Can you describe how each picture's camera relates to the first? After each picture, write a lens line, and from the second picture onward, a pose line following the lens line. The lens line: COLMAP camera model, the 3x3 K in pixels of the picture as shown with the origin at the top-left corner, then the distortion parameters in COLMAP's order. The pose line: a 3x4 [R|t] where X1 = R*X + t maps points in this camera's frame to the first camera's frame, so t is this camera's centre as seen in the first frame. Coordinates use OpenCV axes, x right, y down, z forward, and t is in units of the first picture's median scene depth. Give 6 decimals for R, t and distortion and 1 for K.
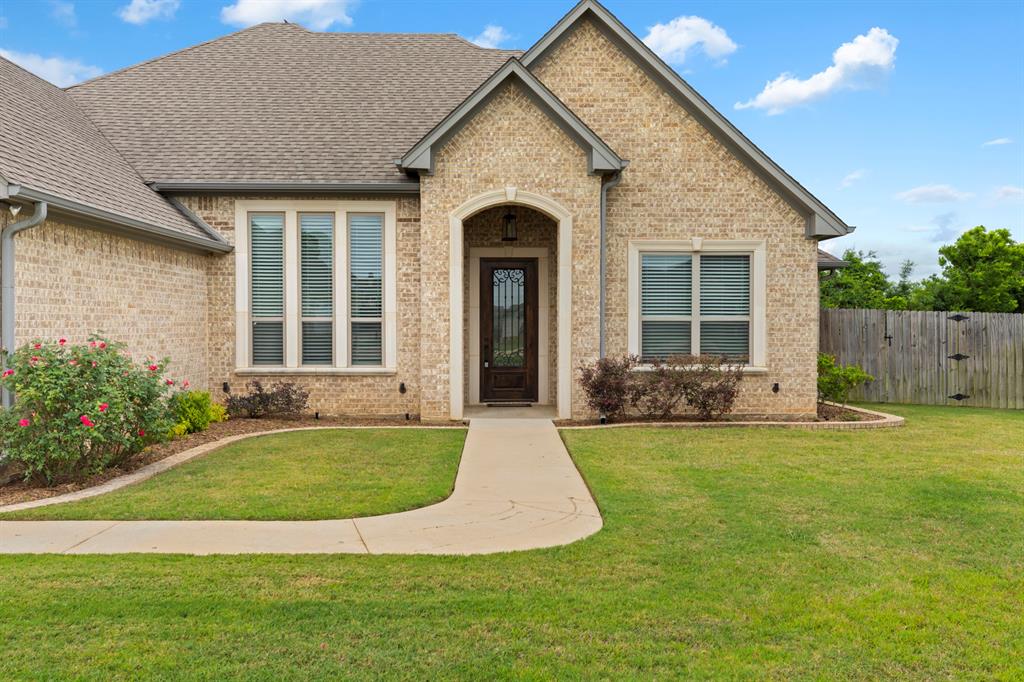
lens RADIAL K [[954.8, 0, 513.4], [0, 954.8, 338.7], [0, 0, 1]] dist [-0.002898, 0.000000]
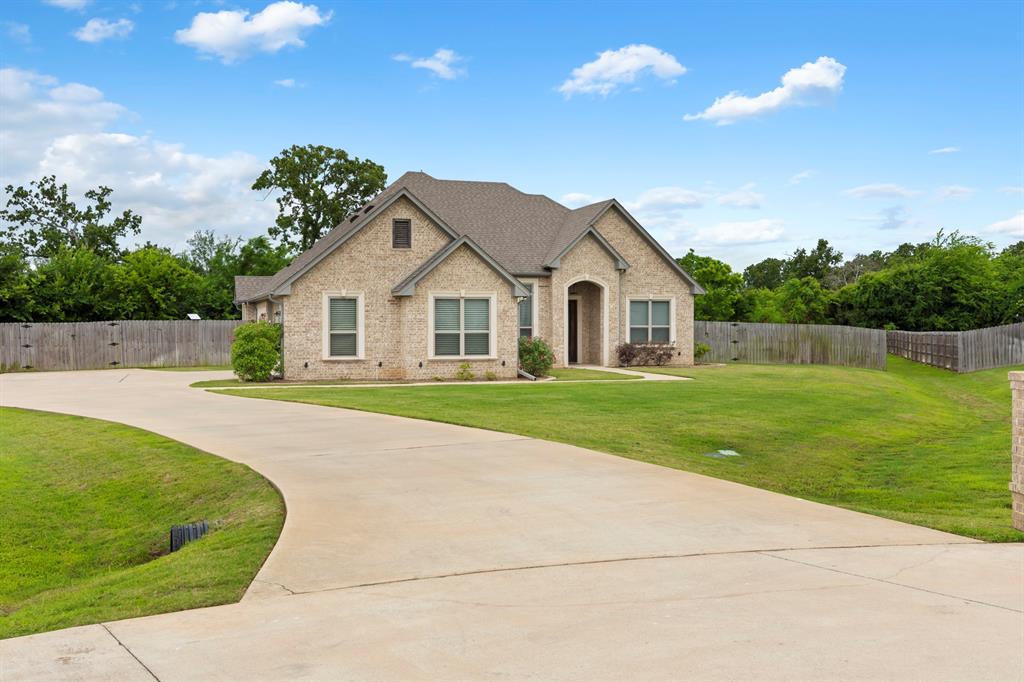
lens RADIAL K [[967.7, 0, 512.4], [0, 967.7, 333.1], [0, 0, 1]] dist [0.018635, 0.000000]
pose [[0.957282, -0.005197, 0.289110, -0.900492], [0.005871, 0.999982, -0.001465, -0.002012], [-0.289097, 0.003100, 0.957295, -1.343975]]
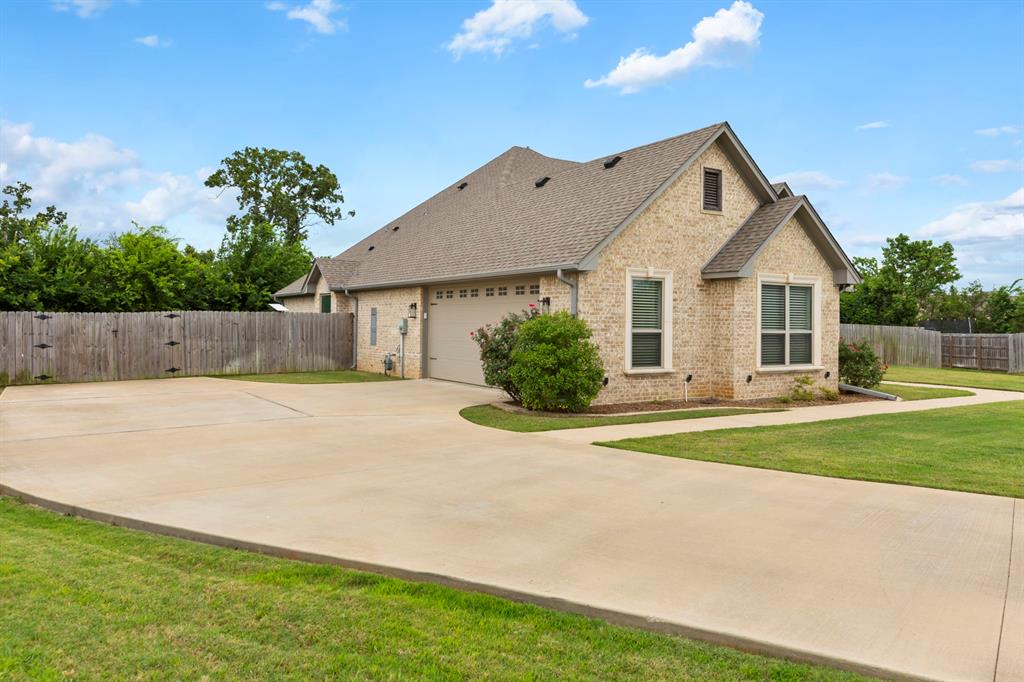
lens RADIAL K [[720.6, 0, 506.7], [0, 720.6, 310.1], [0, 0, 1]] dist [0.009662, -0.011500]
pose [[0.860734, 0.016838, 0.508776, -1.312901], [-0.002174, 0.999565, -0.029402, -0.007734], [-0.509050, 0.024201, 0.860397, -0.122814]]
